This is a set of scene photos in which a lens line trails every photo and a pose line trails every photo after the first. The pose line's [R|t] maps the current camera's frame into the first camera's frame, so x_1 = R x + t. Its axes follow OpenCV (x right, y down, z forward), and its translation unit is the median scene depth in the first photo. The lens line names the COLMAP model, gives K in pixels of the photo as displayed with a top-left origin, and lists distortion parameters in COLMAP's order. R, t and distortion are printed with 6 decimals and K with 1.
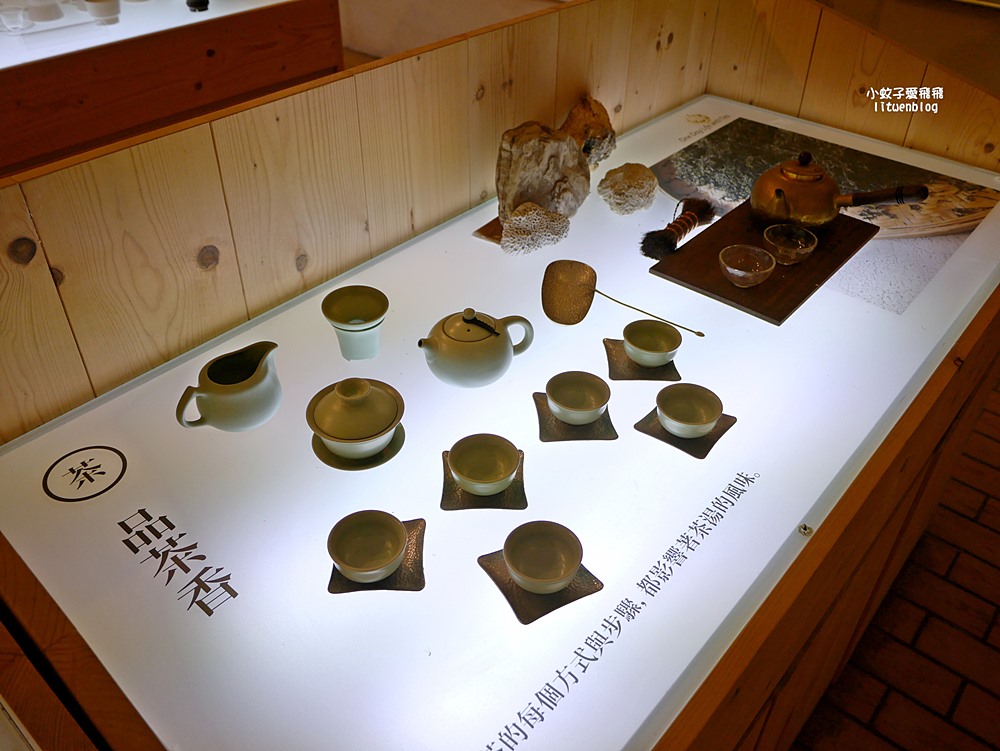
lens RADIAL K [[845.1, 0, 500.0], [0, 845.1, 375.5], [0, 0, 1]] dist [-0.003172, -0.001769]
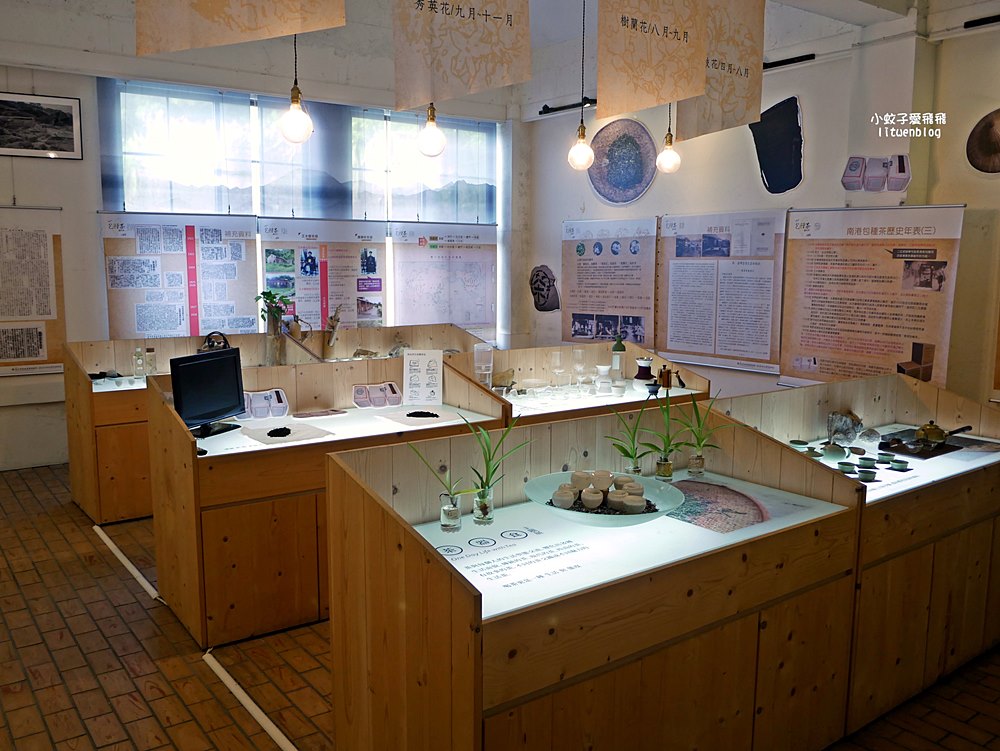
lens RADIAL K [[845.1, 0, 500.0], [0, 845.1, 375.5], [0, 0, 1]] dist [-0.003172, -0.001769]
pose [[0.977680, 0.020064, -0.209140, -0.509637], [-0.122570, 0.862950, -0.490199, 1.220913], [0.170642, 0.504892, 0.846148, -1.855190]]
